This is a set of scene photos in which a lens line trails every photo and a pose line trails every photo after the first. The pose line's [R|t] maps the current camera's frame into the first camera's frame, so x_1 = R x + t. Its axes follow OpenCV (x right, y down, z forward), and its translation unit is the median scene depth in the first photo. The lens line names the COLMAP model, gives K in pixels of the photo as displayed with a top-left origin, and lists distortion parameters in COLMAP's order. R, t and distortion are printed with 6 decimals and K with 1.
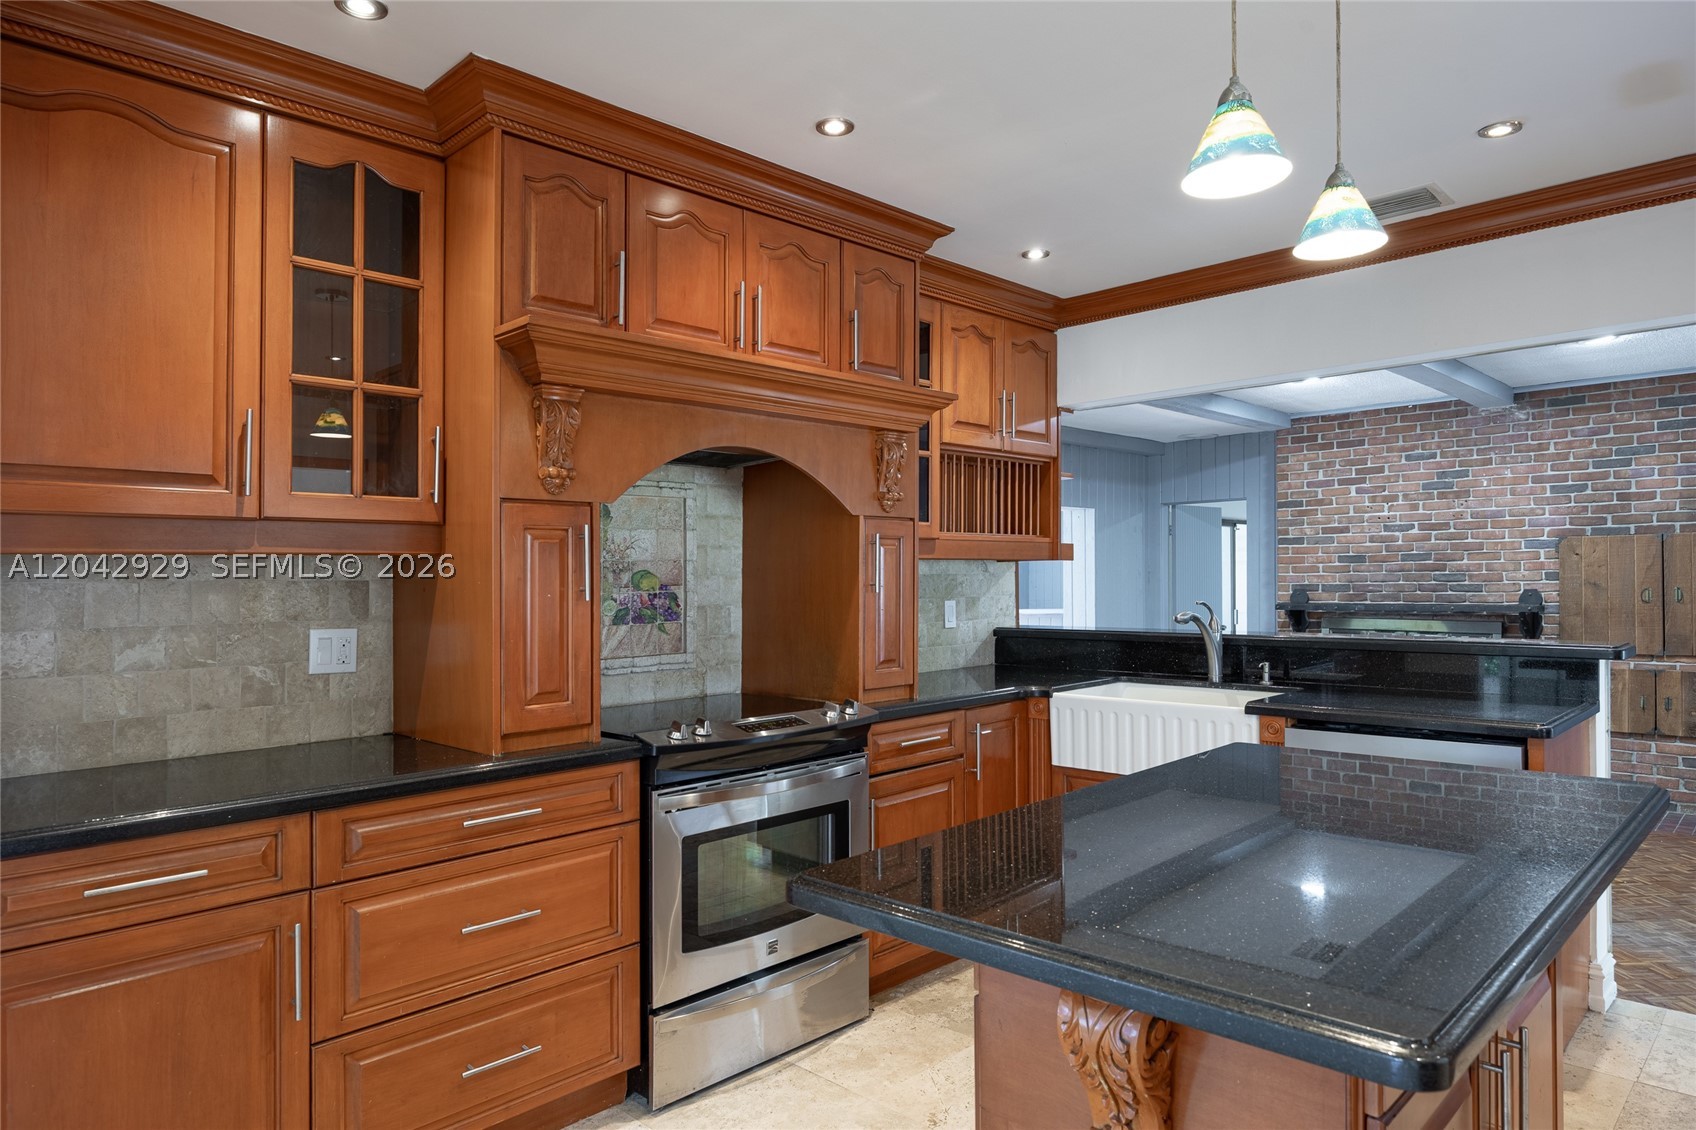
lens RADIAL K [[1036.6, 0, 858.9], [0, 1036.6, 574.9], [0, 0, 1]] dist [0.006714, -0.003453]
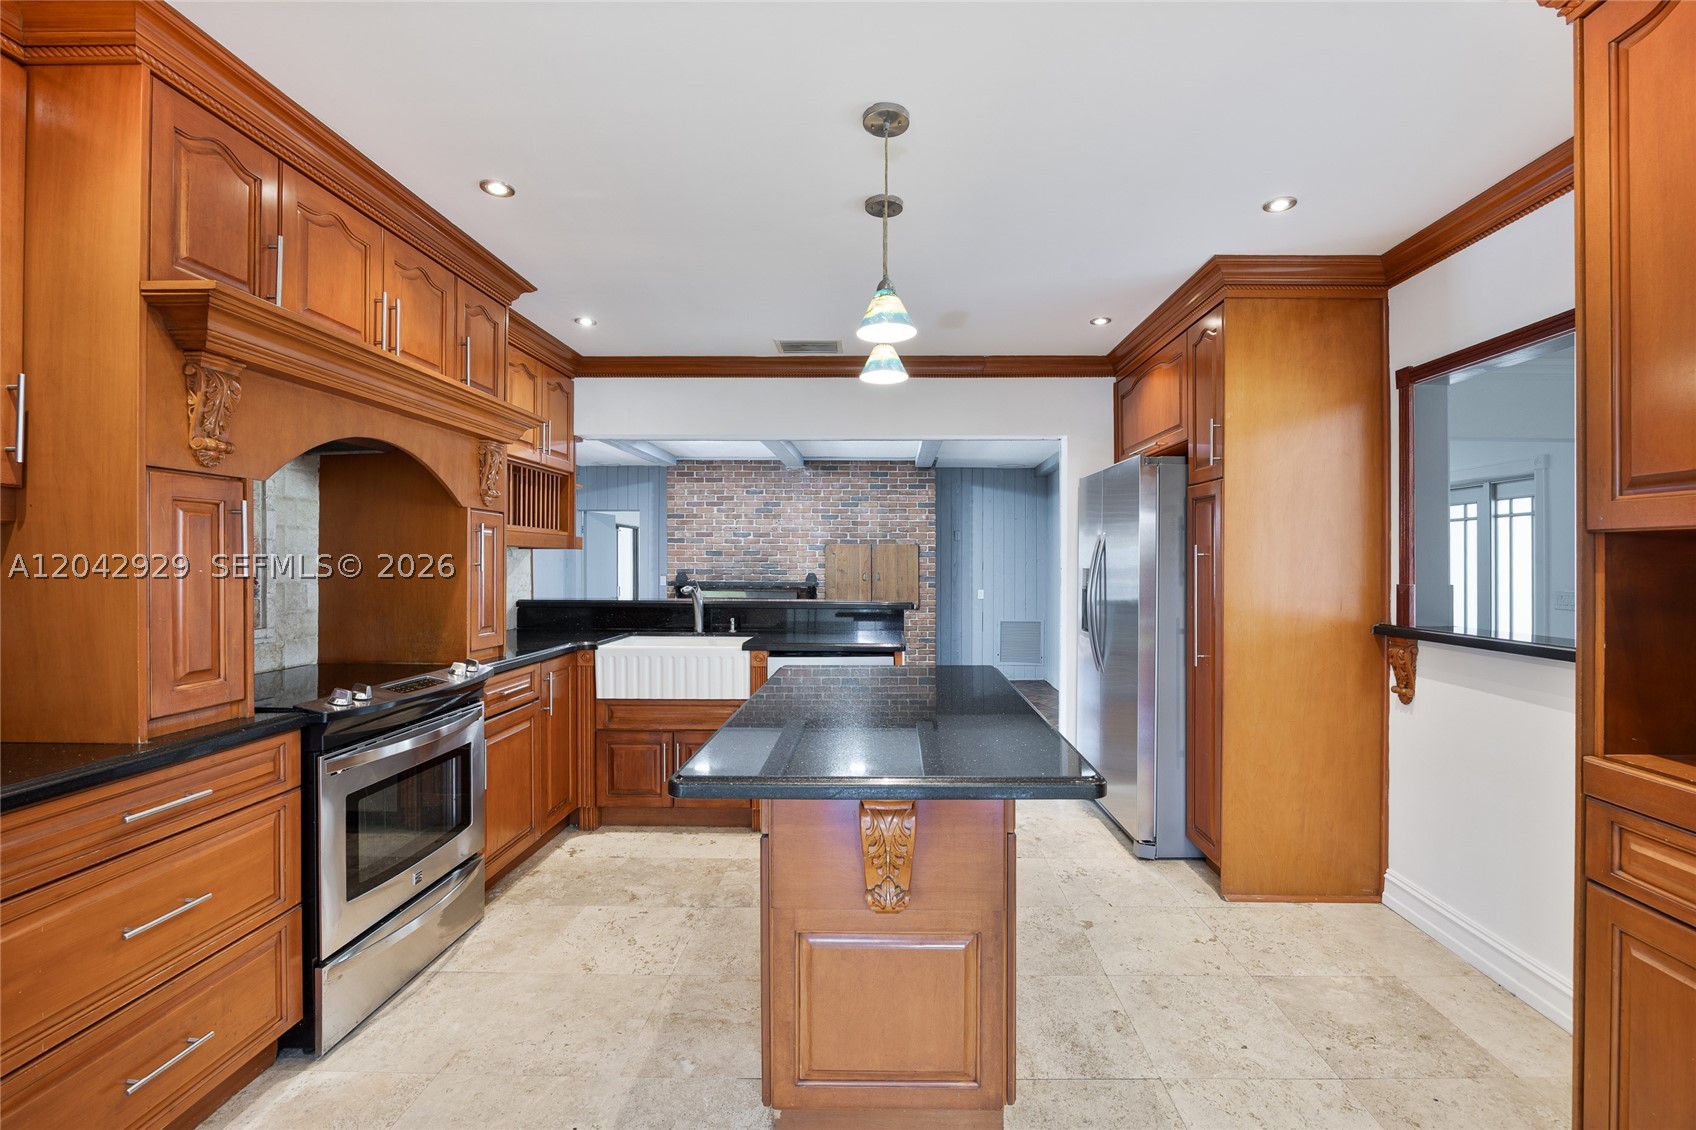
lens RADIAL K [[728.7, 0, 877.9], [0, 728.7, 568.1], [0, 0, 1]] dist [-0.001384, -0.000569]
pose [[0.727194, 0.010574, 0.686351, -0.225944], [-0.015320, 0.999882, 0.000829, 0.005069], [-0.686261, -0.011118, 0.727270, 0.053857]]
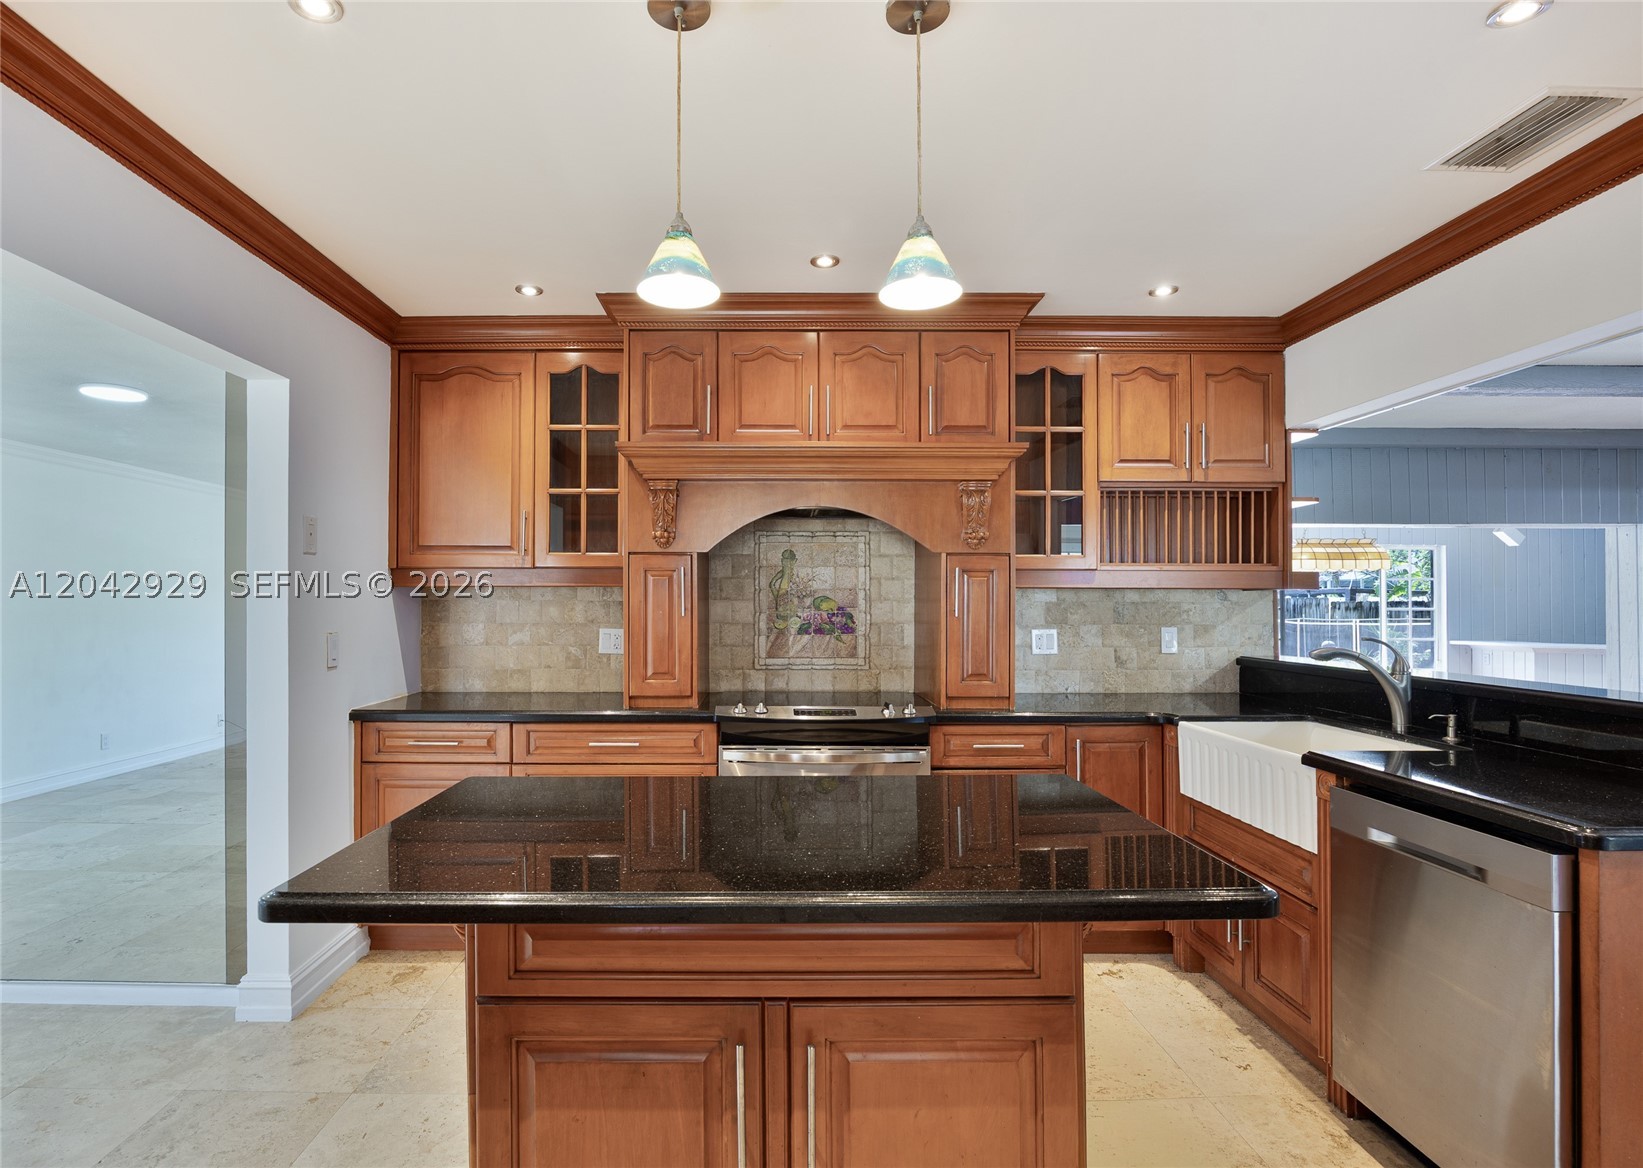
lens RADIAL K [[819.1, 0, 783.5], [0, 819.1, 599.4], [0, 0, 1]] dist [-0.004109, 0.000742]
pose [[0.704635, 0.011582, -0.709476, 0.528281], [-0.009889, 0.999930, 0.006502, -0.007007], [0.709501, 0.002434, 0.704700, 0.181477]]
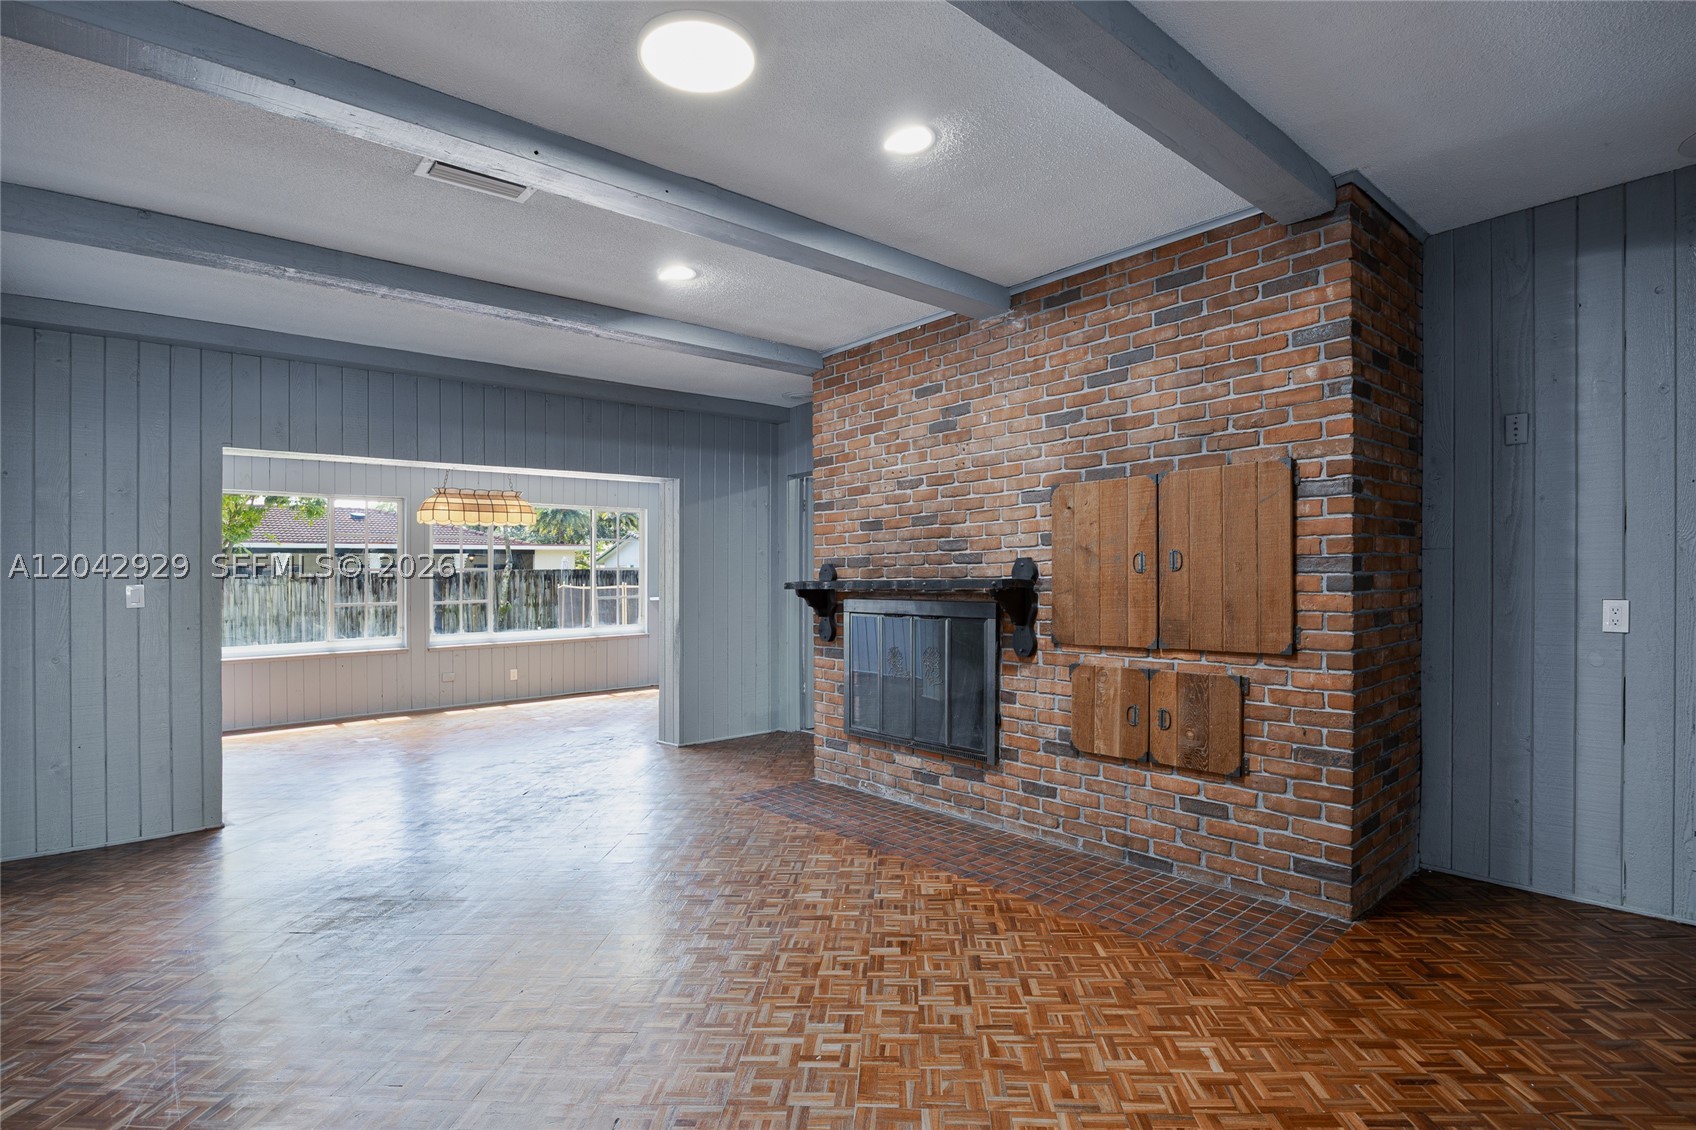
lens RADIAL K [[837.7, 0, 829.7], [0, 837.7, 589.2], [0, 0, 1]] dist [-0.018098, 0.000676]
pose [[0.996610, -0.002309, -0.082236, 1.086944], [0.003791, 0.999833, 0.017870, 0.048063], [0.082181, -0.018121, 0.996453, 0.770202]]
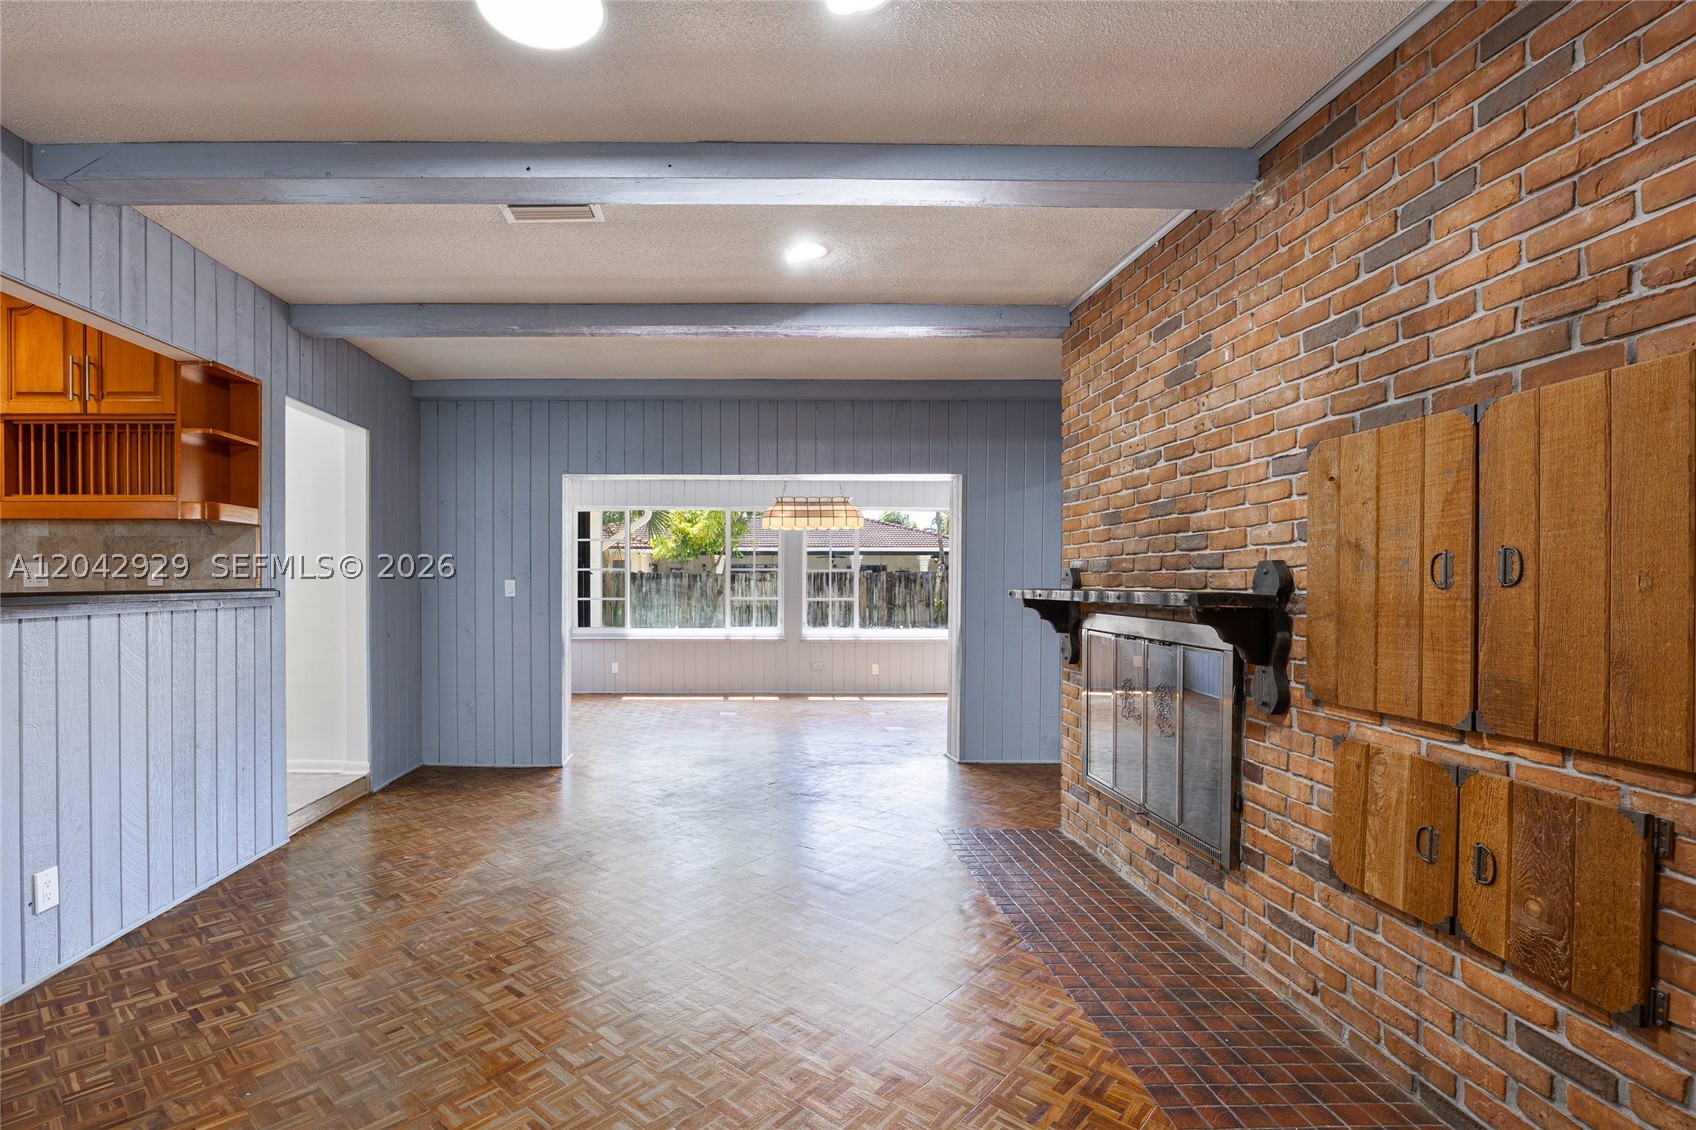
lens RADIAL K [[788.1, 0, 726.4], [0, 788.1, 590.5], [0, 0, 1]] dist [-0.017081, 0.001923]
pose [[0.703833, 0.022088, -0.710022, 1.417010], [-0.009161, 0.999716, 0.022019, 0.041891], [0.710307, -0.008993, 0.703835, 1.114346]]
